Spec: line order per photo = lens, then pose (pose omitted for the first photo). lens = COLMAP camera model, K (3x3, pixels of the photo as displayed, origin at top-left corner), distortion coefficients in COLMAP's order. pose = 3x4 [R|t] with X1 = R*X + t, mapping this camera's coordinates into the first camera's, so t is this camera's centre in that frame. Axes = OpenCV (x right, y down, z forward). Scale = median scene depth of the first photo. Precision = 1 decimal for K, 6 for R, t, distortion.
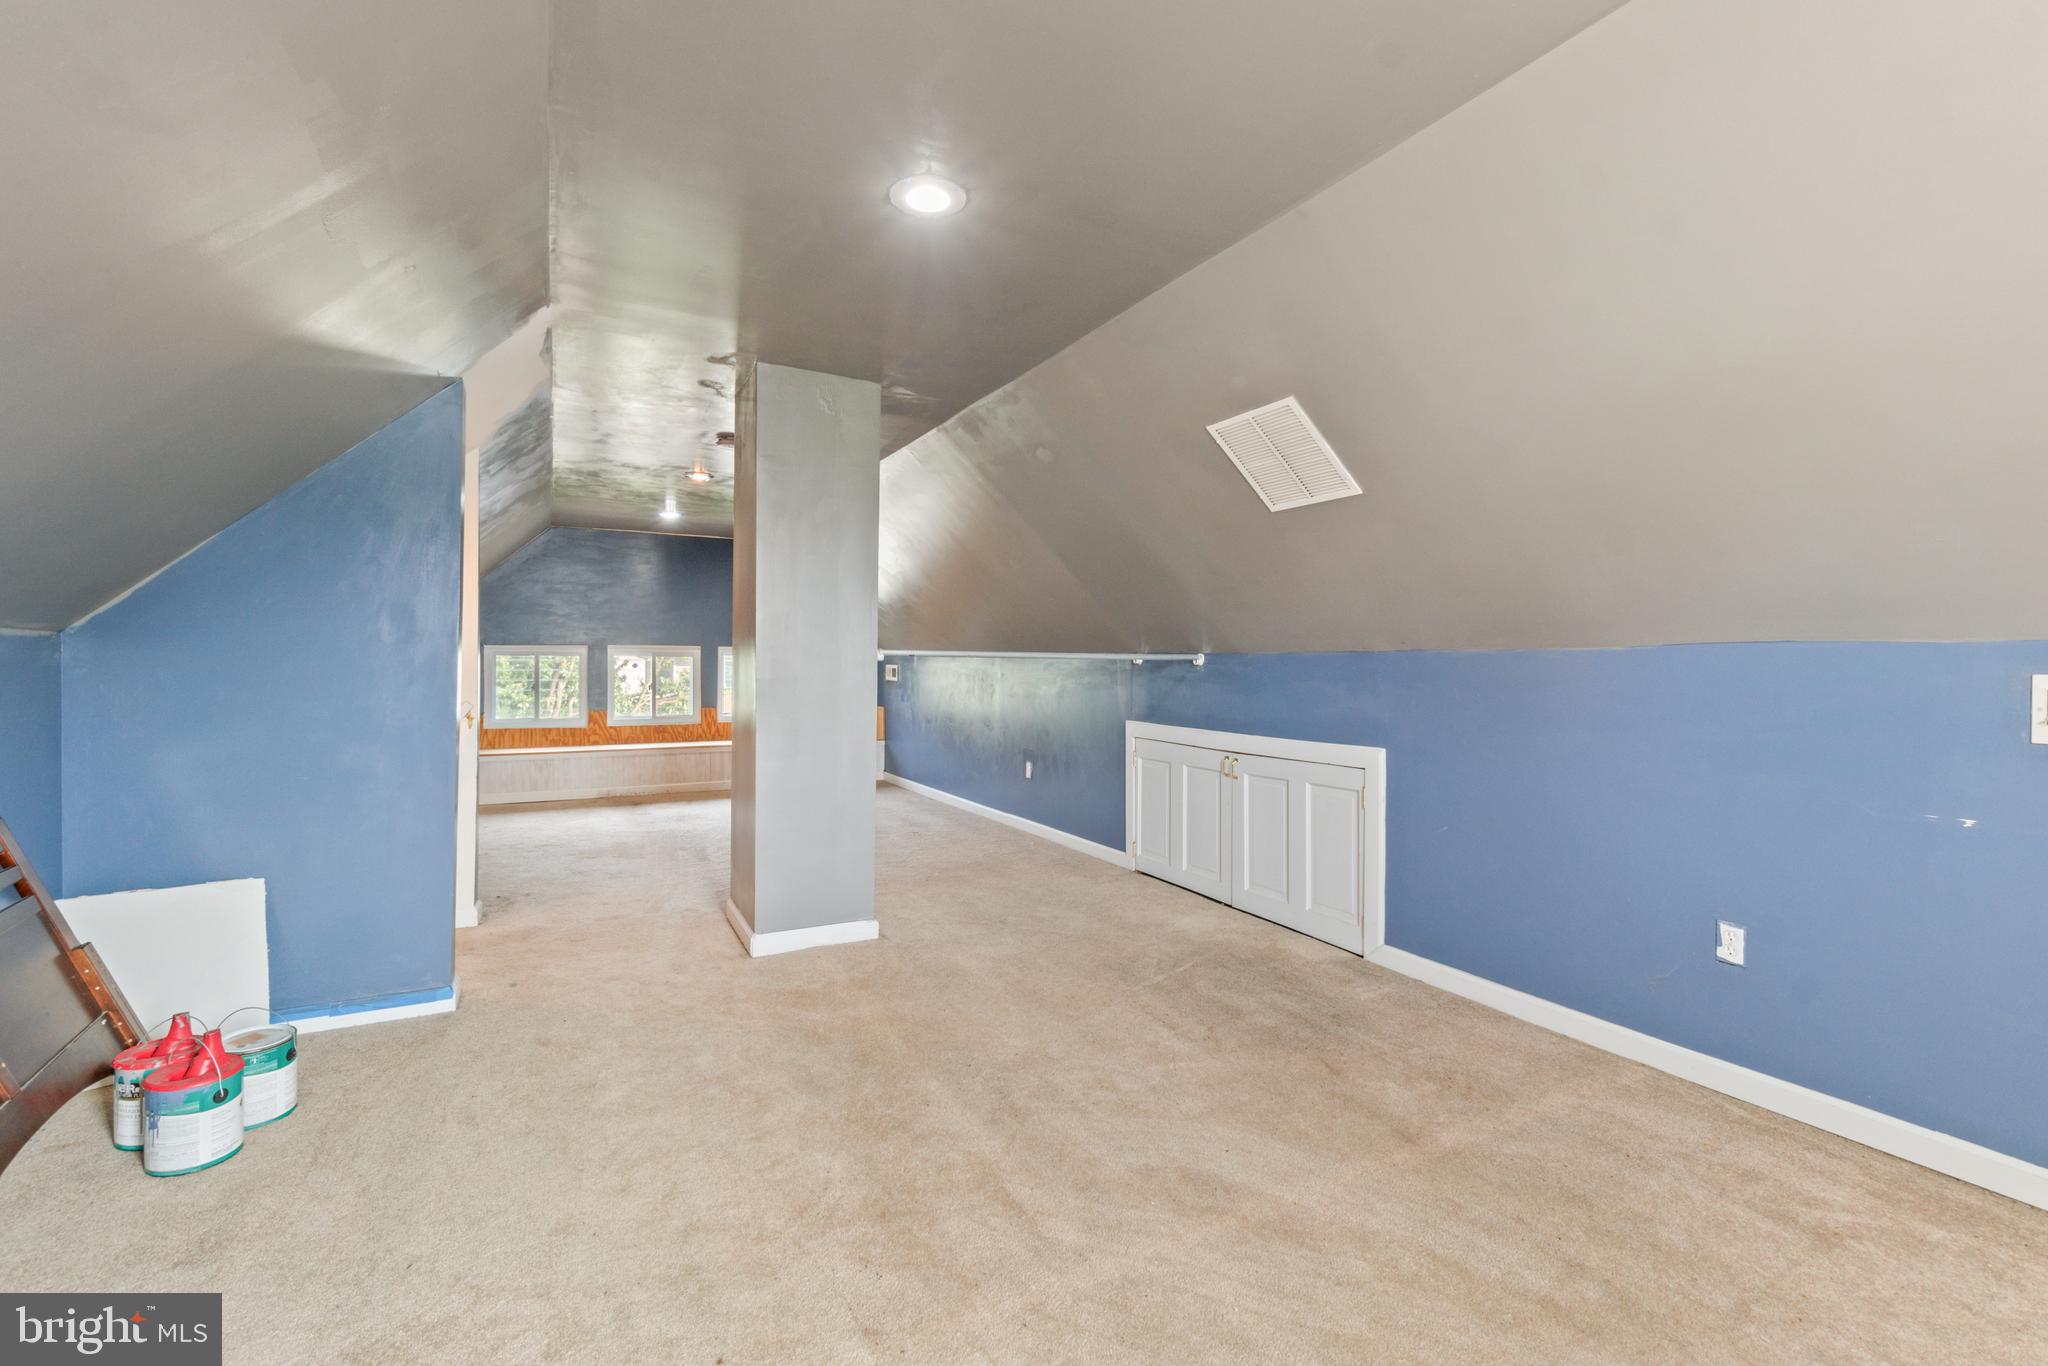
lens RADIAL K [[887.4, 0, 1009.4], [0, 887.4, 673.6], [0, 0, 1]] dist [-0.001782, 0.000044]
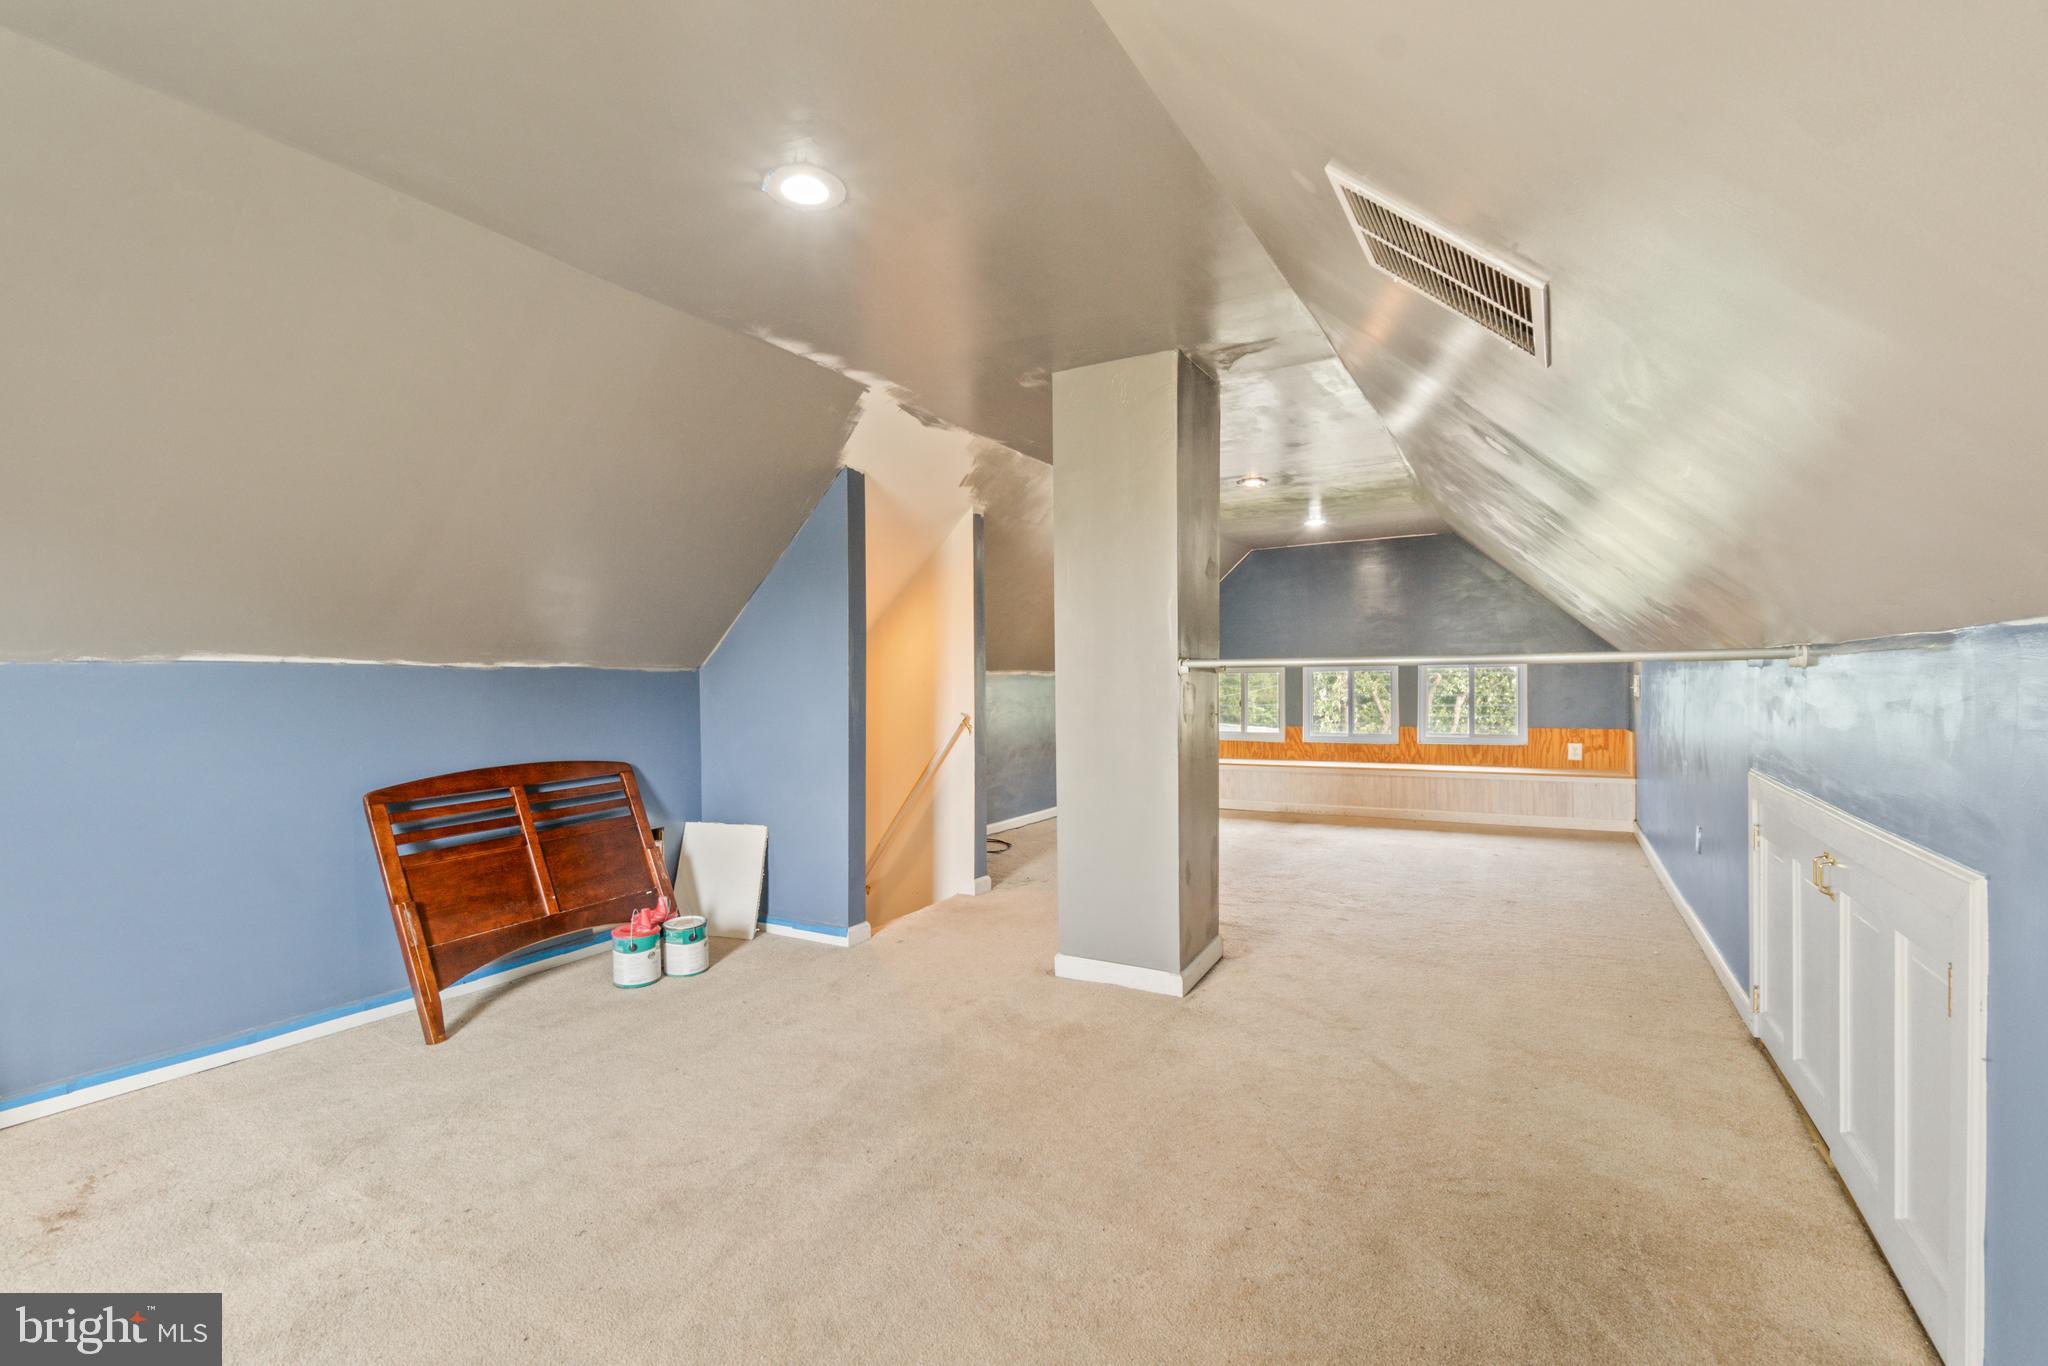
lens RADIAL K [[904.9, 0, 1020.8], [0, 904.9, 695.8], [0, 0, 1]] dist [0.000825, 0.000149]
pose [[0.515530, -0.000382, -0.856872, 0.260933], [0.007205, 0.999966, 0.003889, 0.001197], [0.856841, -0.008179, 0.515515, 0.210135]]
